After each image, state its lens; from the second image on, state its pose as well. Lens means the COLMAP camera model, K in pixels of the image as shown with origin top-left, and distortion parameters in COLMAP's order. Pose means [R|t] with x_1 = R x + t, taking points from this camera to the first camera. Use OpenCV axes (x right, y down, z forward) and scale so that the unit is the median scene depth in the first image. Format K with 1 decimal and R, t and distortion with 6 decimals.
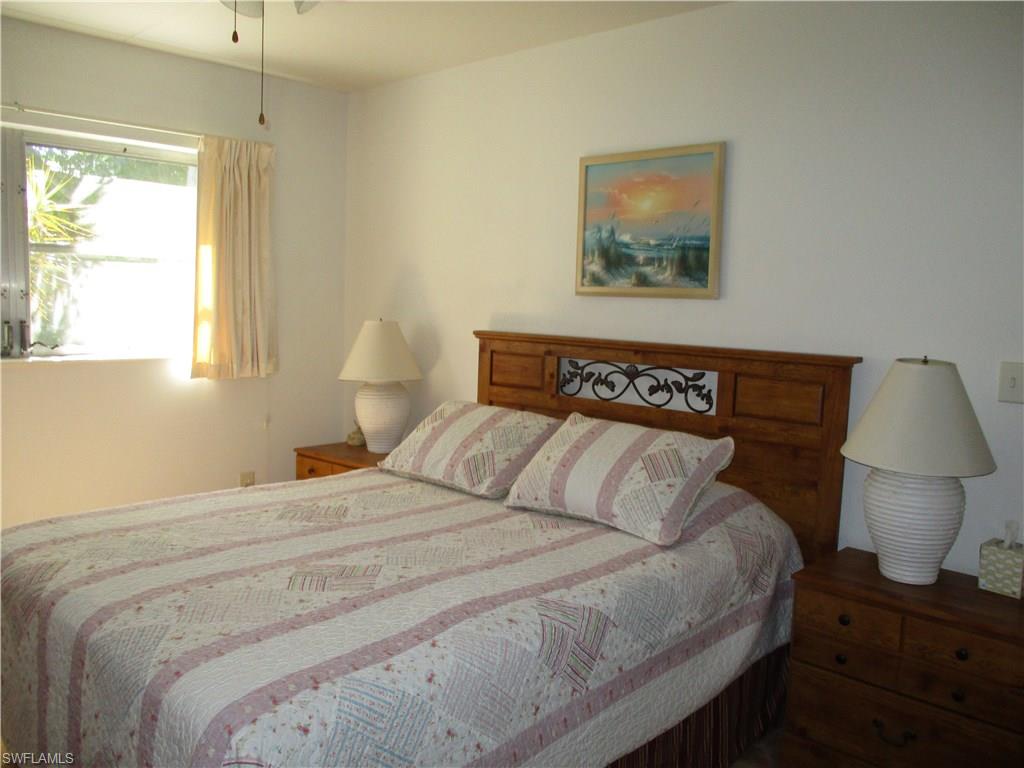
lens RADIAL K [[875.1, 0, 511.4], [0, 875.1, 384.5], [0, 0, 1]] dist [0.002181, 0.006212]
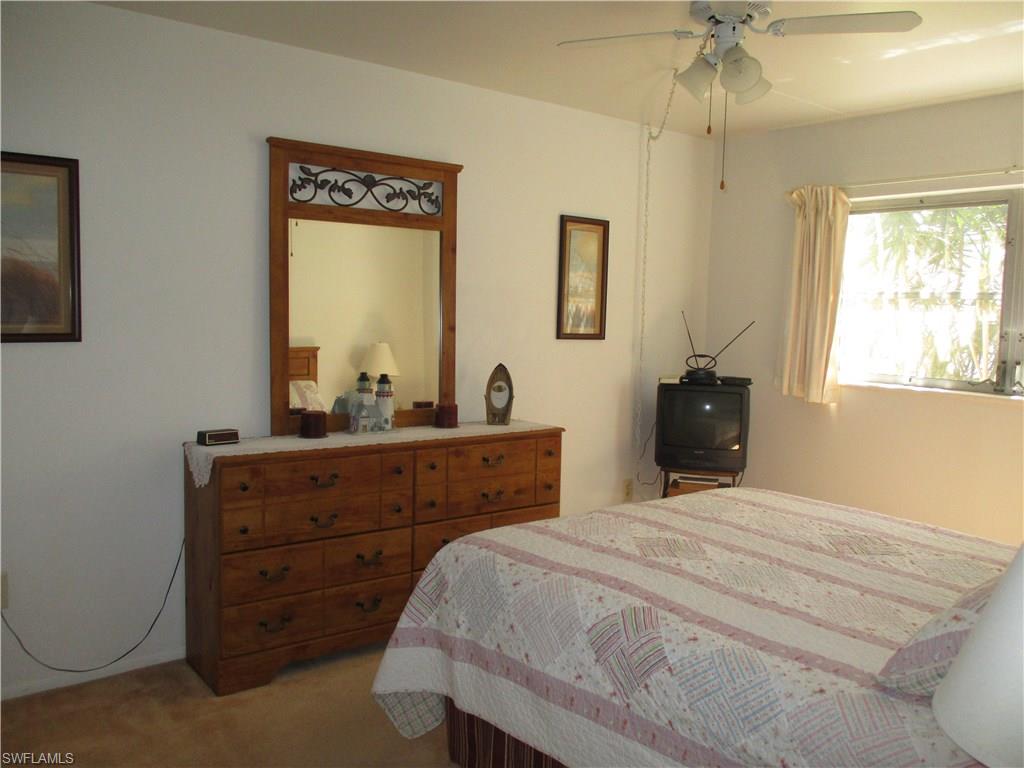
lens RADIAL K [[875.1, 0, 511.4], [0, 875.1, 384.1], [0, 0, 1]] dist [0.002181, 0.006212]
pose [[-0.156450, 0.048430, -0.986498, 0.969495], [-0.130402, 0.989041, 0.069236, -0.060882], [0.979040, 0.139473, -0.148420, 0.870546]]
